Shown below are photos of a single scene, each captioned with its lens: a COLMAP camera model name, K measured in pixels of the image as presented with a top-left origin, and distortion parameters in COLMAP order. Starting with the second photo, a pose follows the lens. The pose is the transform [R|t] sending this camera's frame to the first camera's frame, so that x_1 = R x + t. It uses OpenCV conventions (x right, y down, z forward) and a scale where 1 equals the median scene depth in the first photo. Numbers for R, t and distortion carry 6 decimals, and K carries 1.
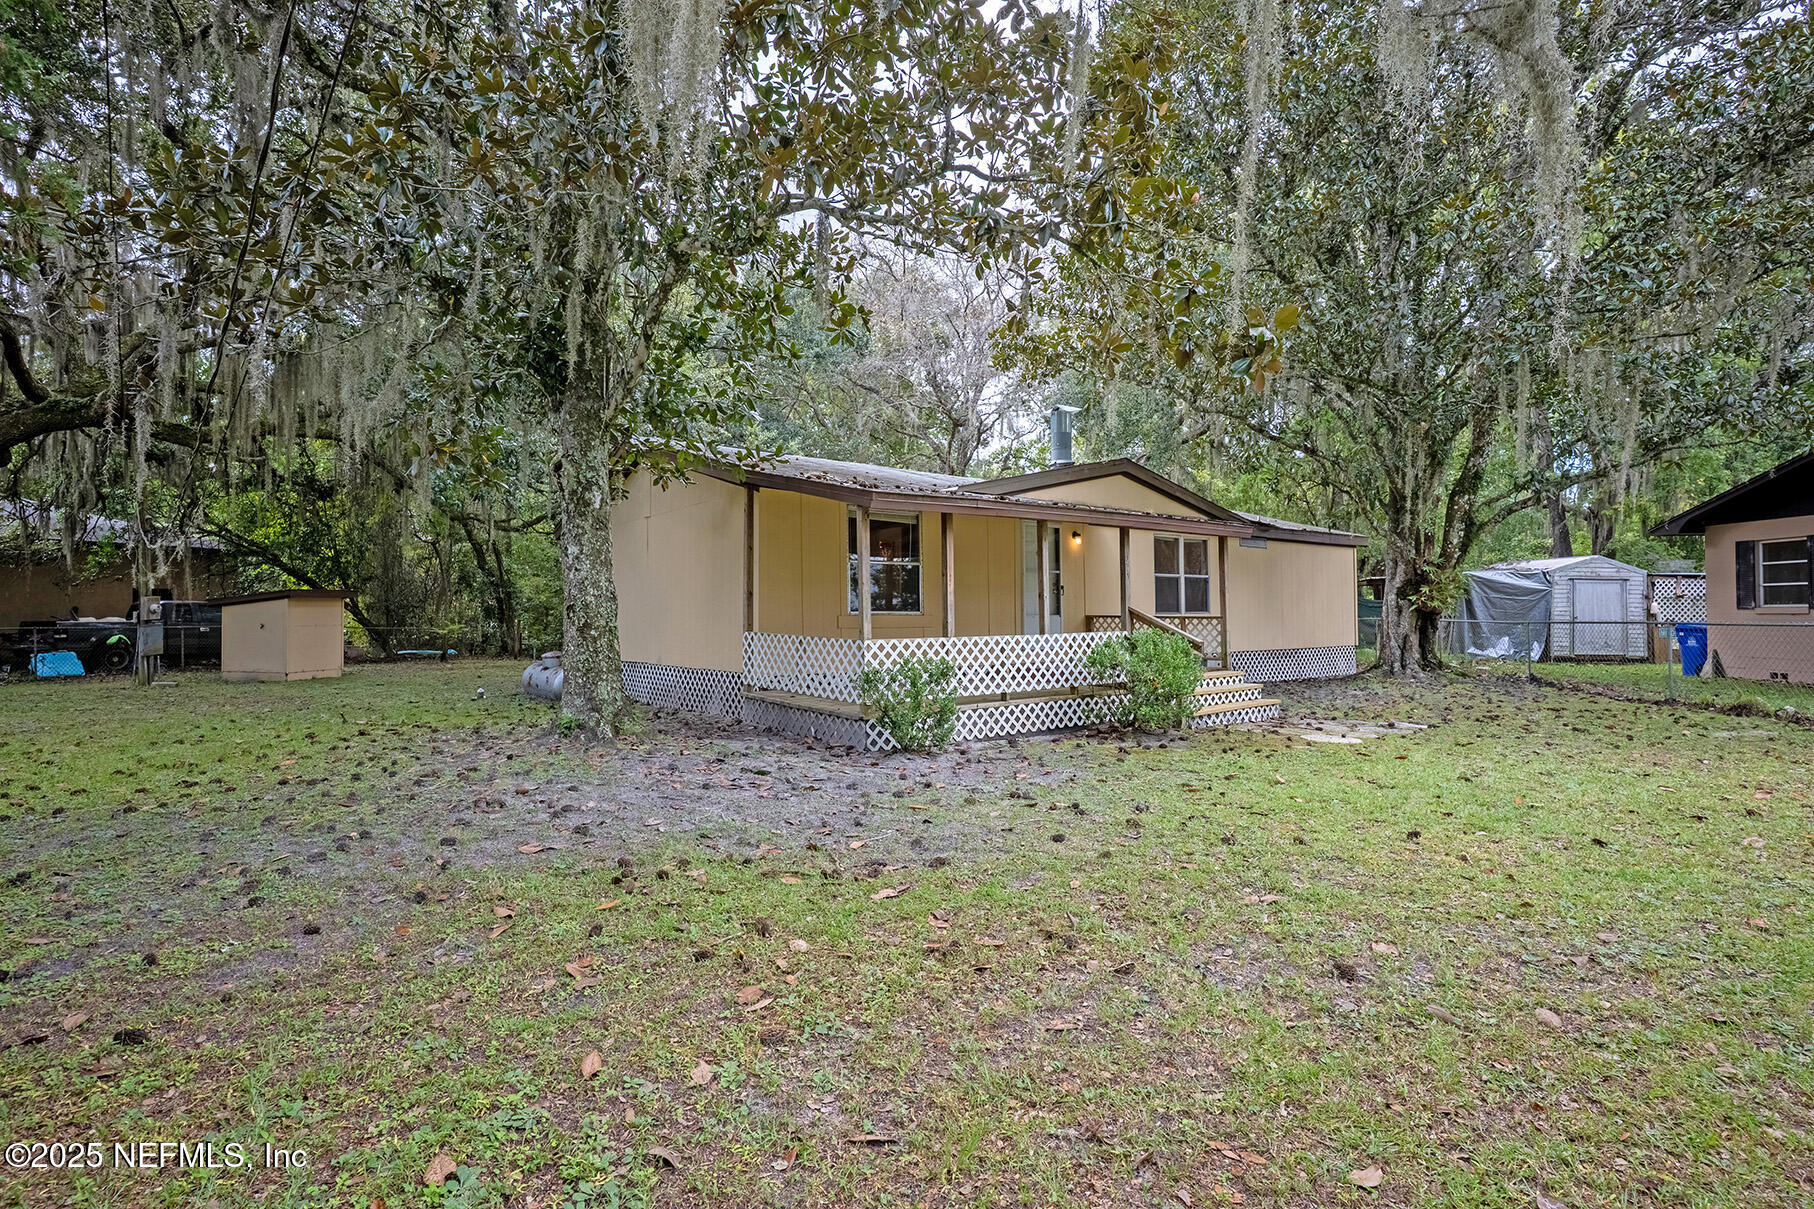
lens RADIAL K [[867.3, 0, 907.0], [0, 867.3, 604.5], [0, 0, 1]] dist [-0.000274, 0.000927]
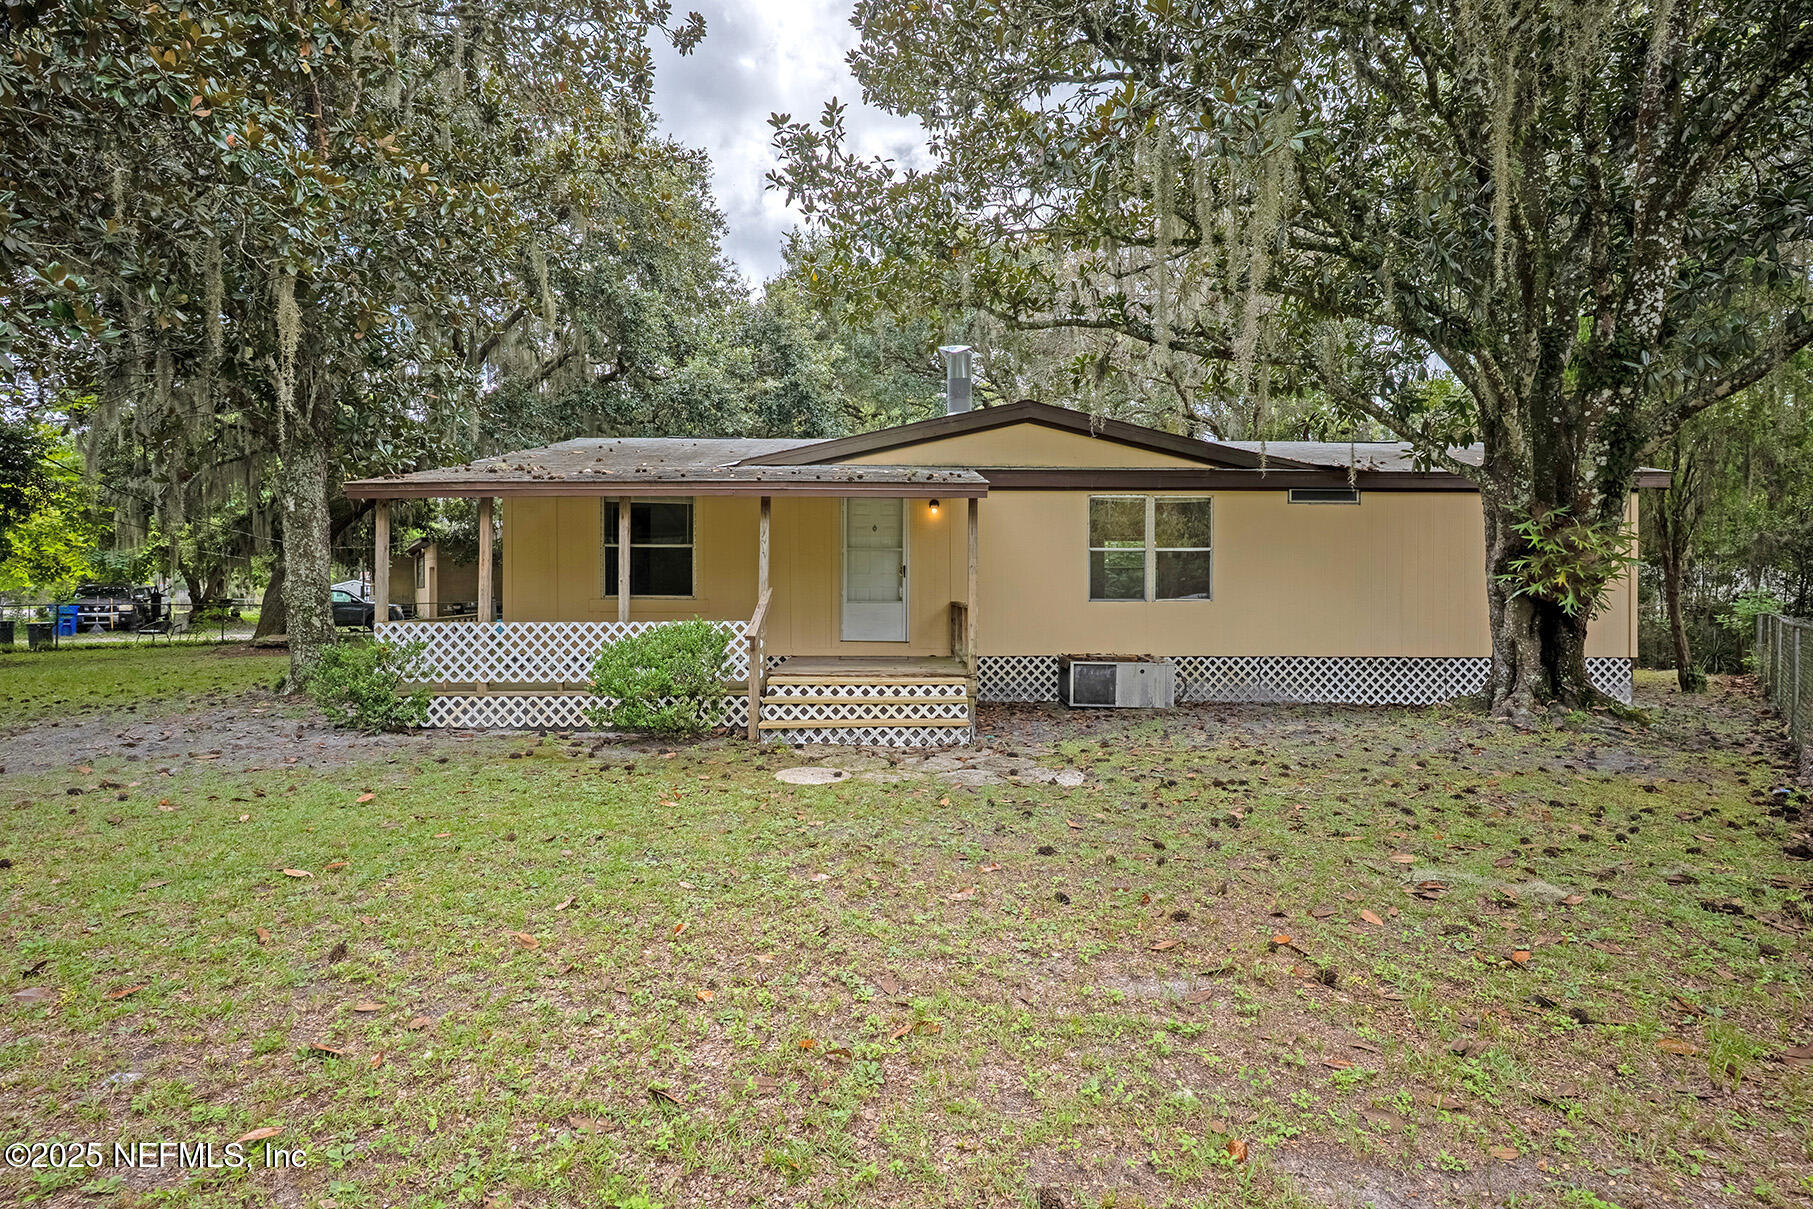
lens RADIAL K [[866.8, 0, 906.5], [0, 866.8, 604.5], [0, 0, 1]] dist [-0.000274, 0.000927]
pose [[0.802796, 0.014190, -0.596084, 0.796627], [-0.000587, 0.999735, 0.023008, -0.003795], [0.596253, -0.018120, 0.802592, 0.383392]]
